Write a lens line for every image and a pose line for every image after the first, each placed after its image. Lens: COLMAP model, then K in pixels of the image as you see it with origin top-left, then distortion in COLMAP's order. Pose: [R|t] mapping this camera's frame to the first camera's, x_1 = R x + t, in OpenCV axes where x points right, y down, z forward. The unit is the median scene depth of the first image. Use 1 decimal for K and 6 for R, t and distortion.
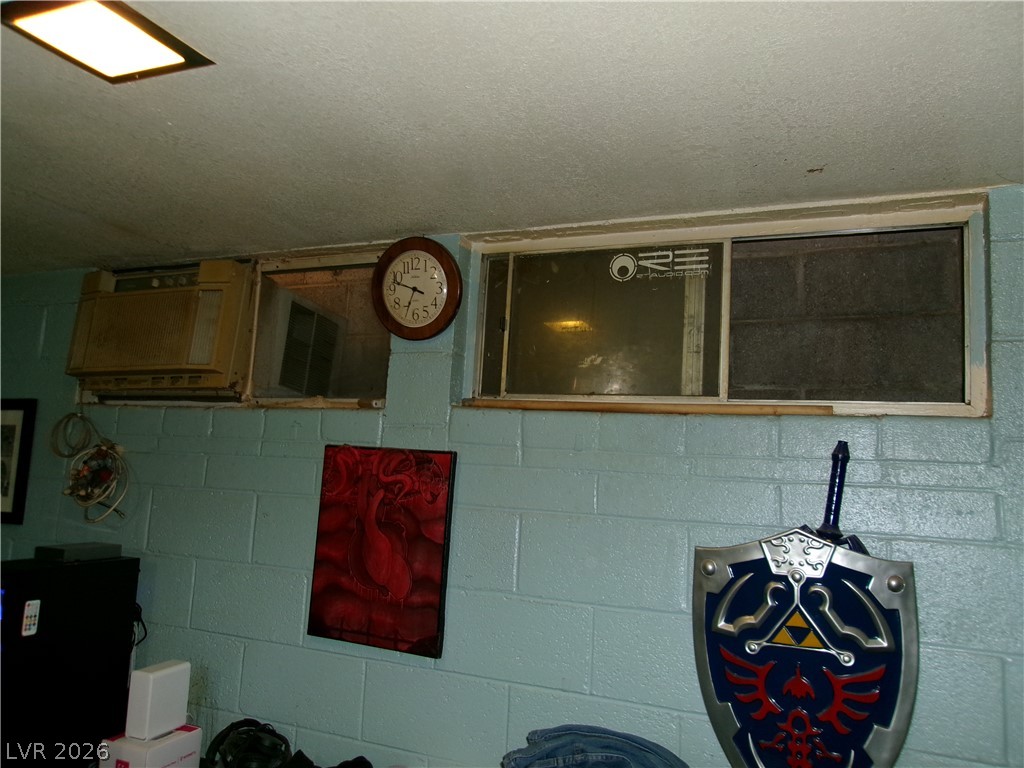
lens RADIAL K [[799.7, 0, 506.8], [0, 799.7, 377.8], [0, 0, 1]] dist [-0.032251, 0.049882]
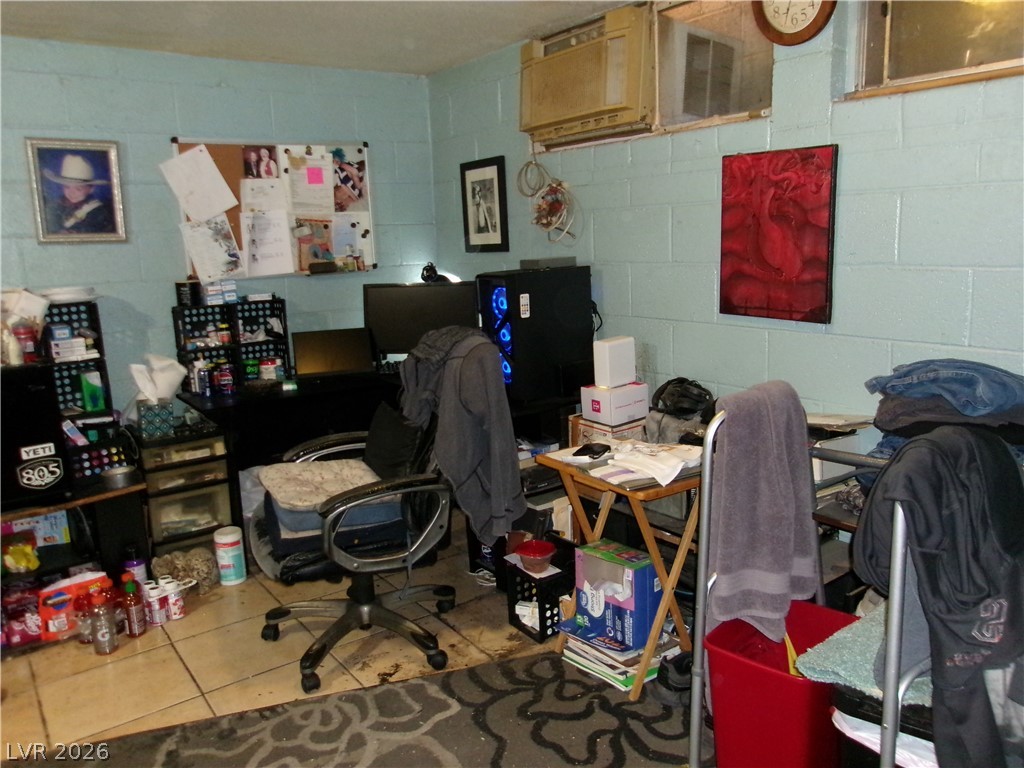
lens RADIAL K [[799.7, 0, 506.8], [0, 799.7, 377.8], [0, 0, 1]] dist [-0.032251, 0.049882]
pose [[0.856599, 0.002261, -0.515978, 0.107140], [0.154075, 0.953247, 0.259964, 0.042040], [0.492442, -0.302184, 0.816202, -0.210281]]
